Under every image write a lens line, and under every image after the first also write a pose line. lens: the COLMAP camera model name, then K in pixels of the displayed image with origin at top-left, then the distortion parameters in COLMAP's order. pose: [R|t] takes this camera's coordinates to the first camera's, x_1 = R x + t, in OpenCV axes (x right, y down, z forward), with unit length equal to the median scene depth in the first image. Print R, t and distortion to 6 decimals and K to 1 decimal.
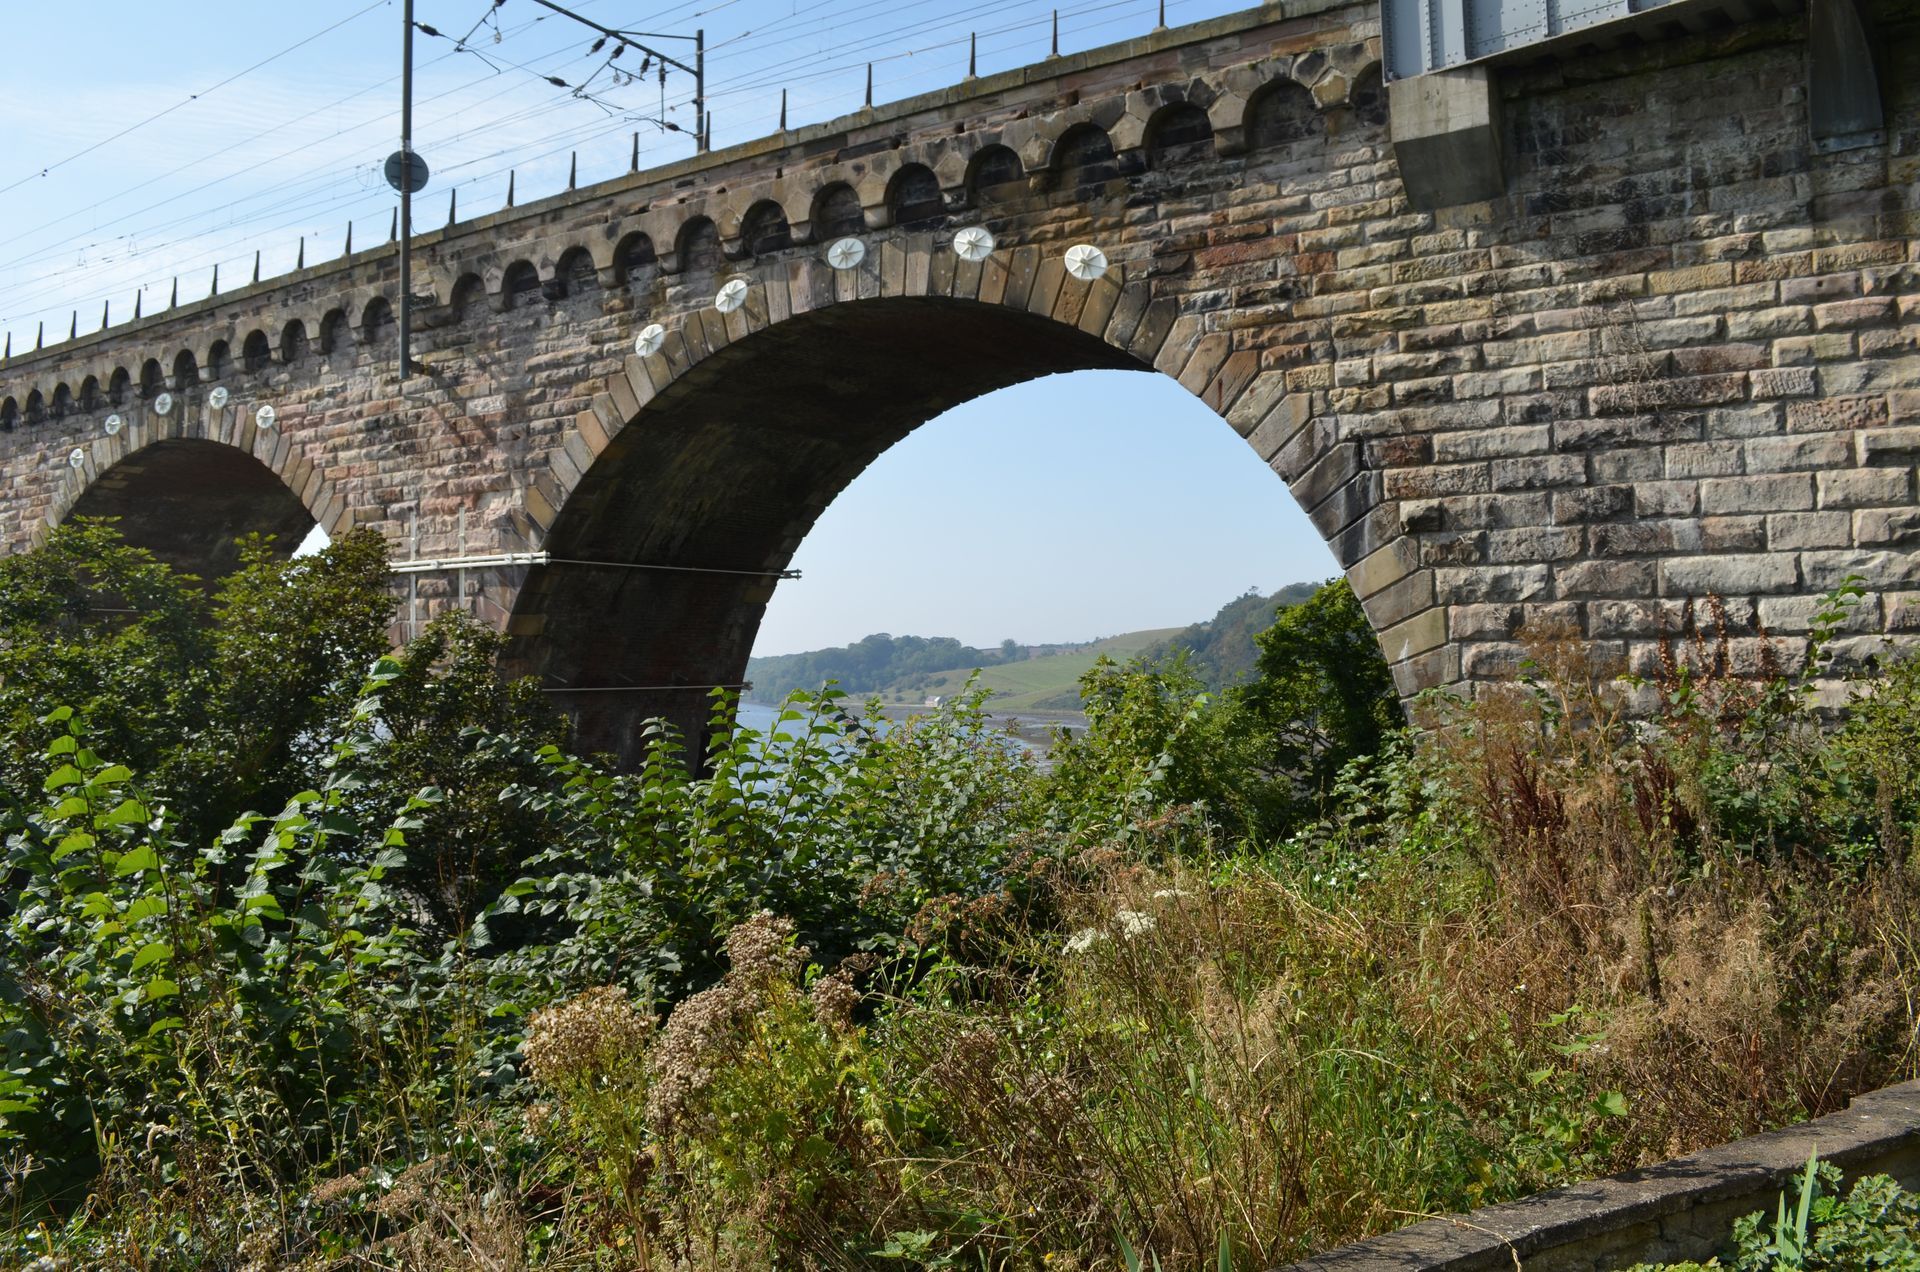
lens RADIAL K [[1475.7, 0, 973.9], [0, 1475.7, 632.8], [0, 0, 1]] dist [-0.083538, 0.000142]
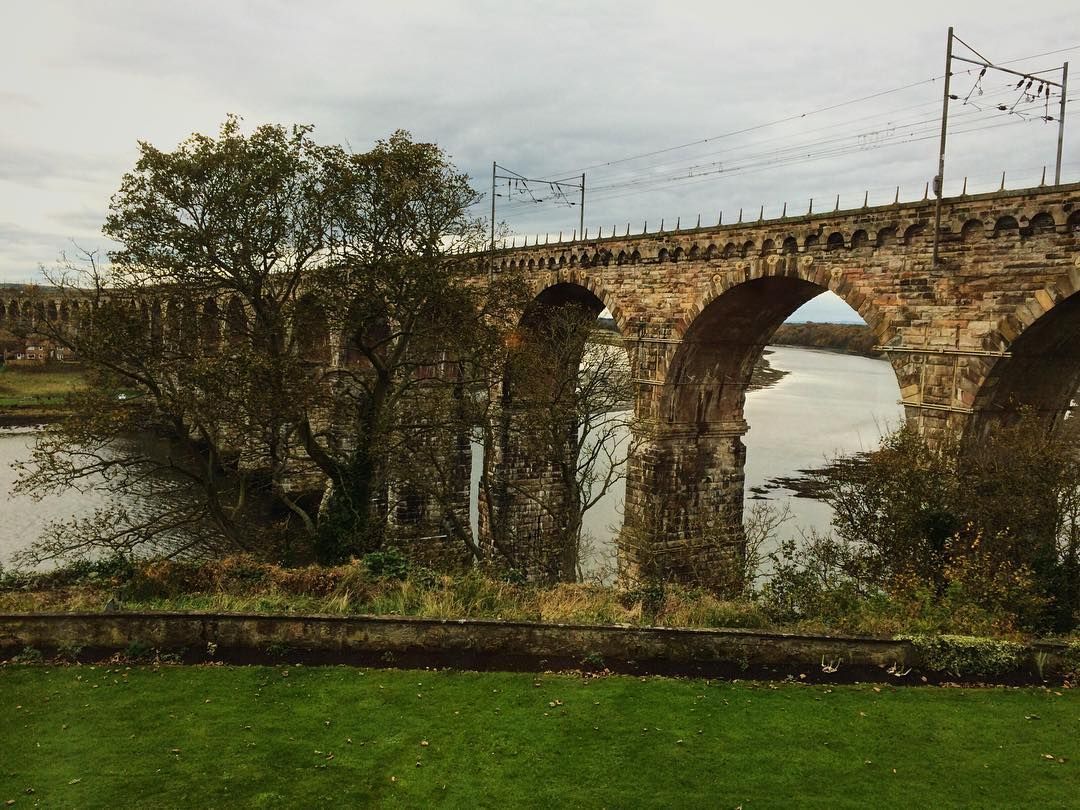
lens RADIAL K [[928.0, 0, 508.6], [0, 928.0, 408.8], [0, 0, 1]] dist [0.008393, -0.023416]
pose [[0.885742, 0.085023, -0.456324, -0.266562], [-0.029966, 0.991505, 0.126573, -0.105407], [0.463209, -0.098437, 0.880765, -0.497514]]
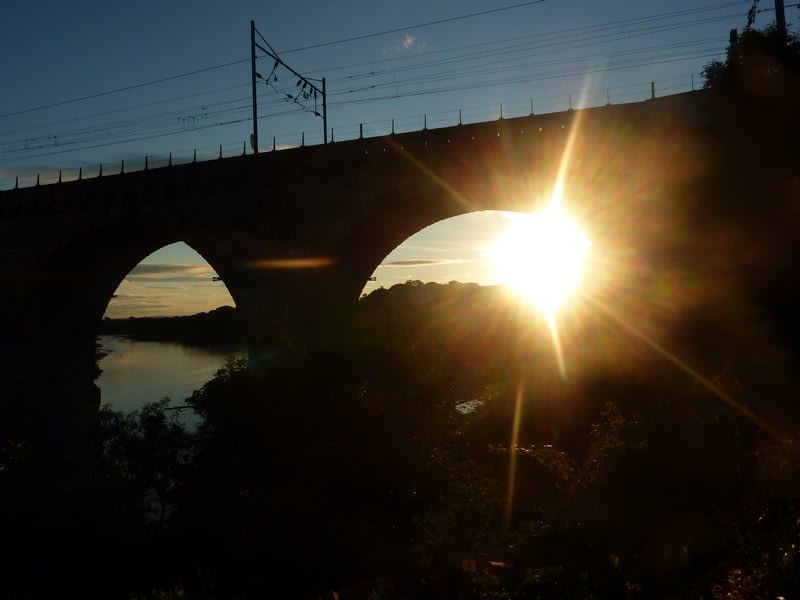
lens RADIAL K [[604.3, 0, 401.2], [0, 604.3, 297.2], [0, 0, 1]] dist [-0.021924, -0.006356]
pose [[0.967778, -0.011844, 0.251527, -0.367961], [0.014964, 0.999833, -0.010497, 0.007831], [-0.251360, 0.013923, 0.967793, -0.130504]]
